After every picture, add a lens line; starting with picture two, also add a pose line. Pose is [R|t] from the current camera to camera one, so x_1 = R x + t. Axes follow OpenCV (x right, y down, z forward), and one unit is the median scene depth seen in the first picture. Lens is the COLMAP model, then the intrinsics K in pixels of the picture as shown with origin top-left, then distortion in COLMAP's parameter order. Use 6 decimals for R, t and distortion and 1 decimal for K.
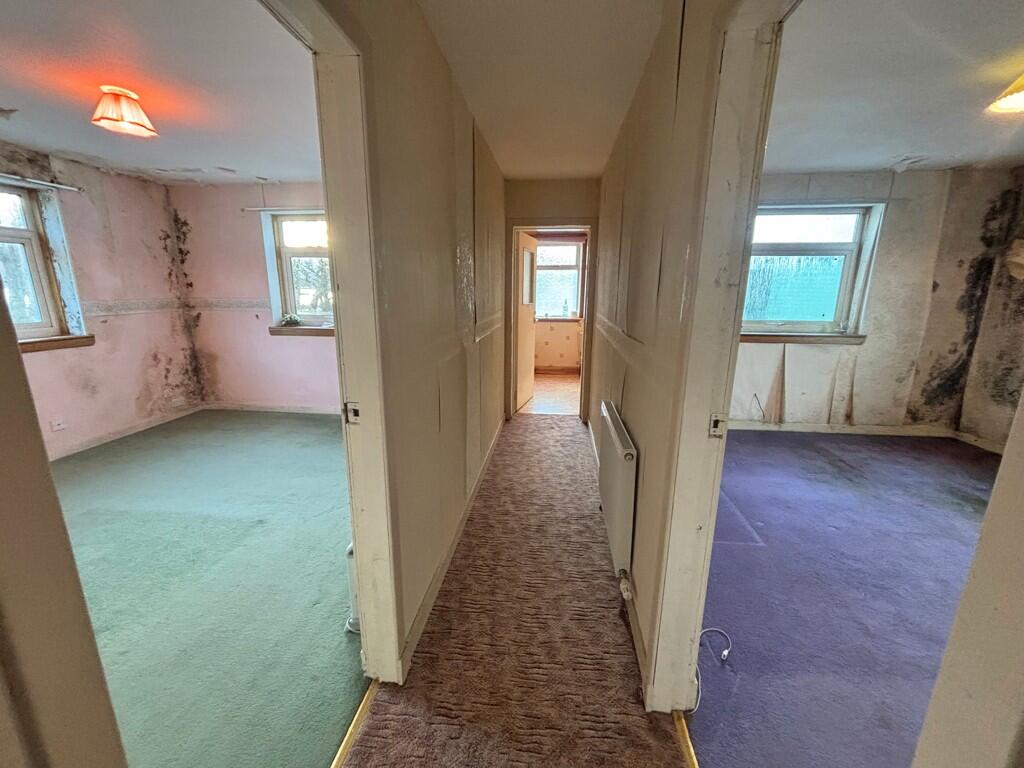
lens RADIAL K [[414.7, 0, 510.7], [0, 414.7, 383.4], [0, 0, 1]] dist [0.003111, 0.000302]
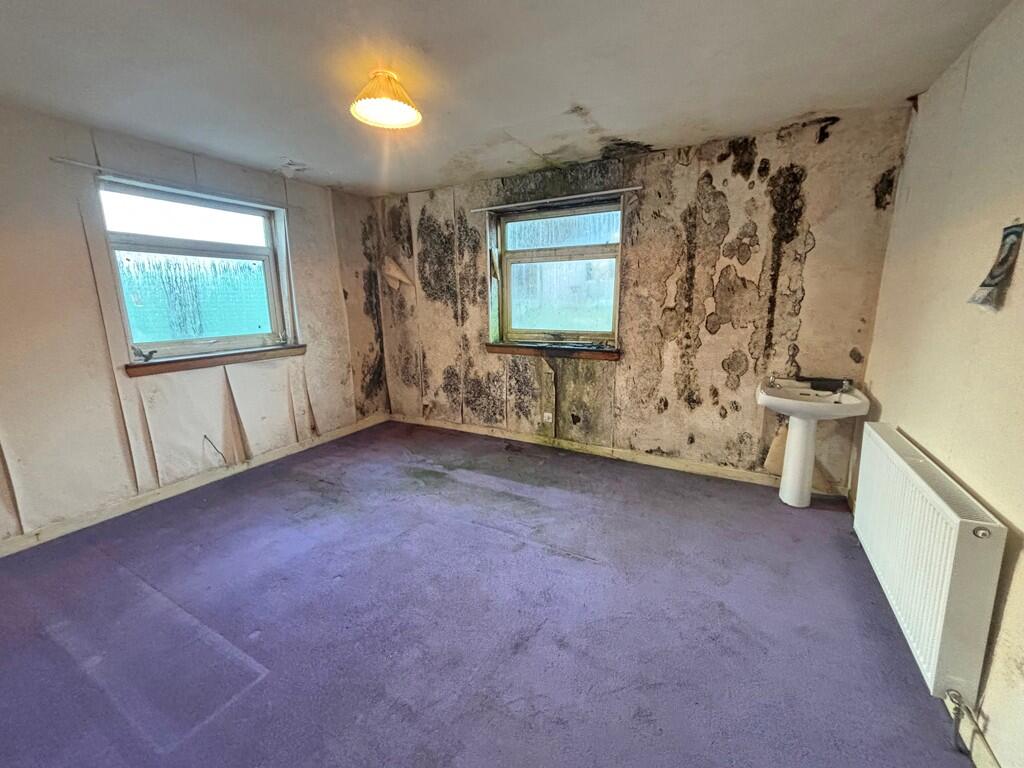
lens RADIAL K [[414.7, 0, 513.1], [0, 414.7, 380.3], [0, 0, 1]] dist [0.003111, 0.000302]
pose [[0.383688, -0.190292, 0.903644, 0.147288], [0.216134, 0.969865, 0.112466, -0.038539], [-0.897814, 0.152156, 0.413254, 0.175986]]
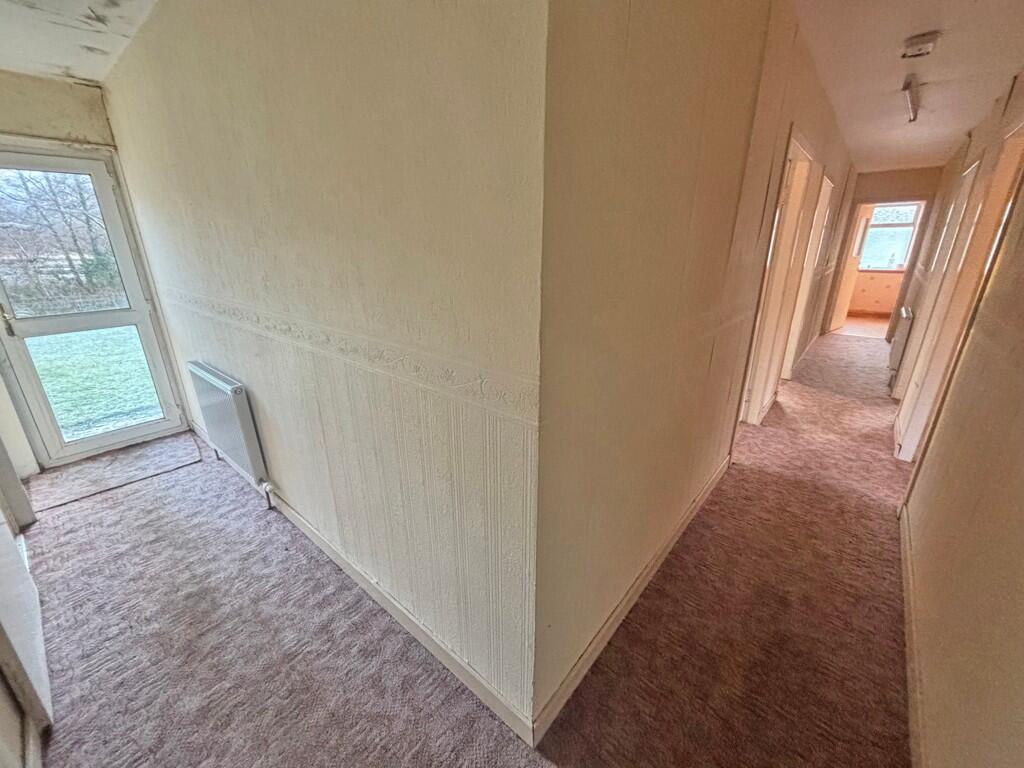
lens RADIAL K [[414.7, 0, 509.3], [0, 414.7, 382.7], [0, 0, 1]] dist [0.003111, 0.000302]
pose [[0.824622, 0.170077, -0.539511, -0.114193], [-0.115541, 0.984266, 0.133683, 0.216225], [0.553759, -0.047902, 0.831298, -1.023469]]
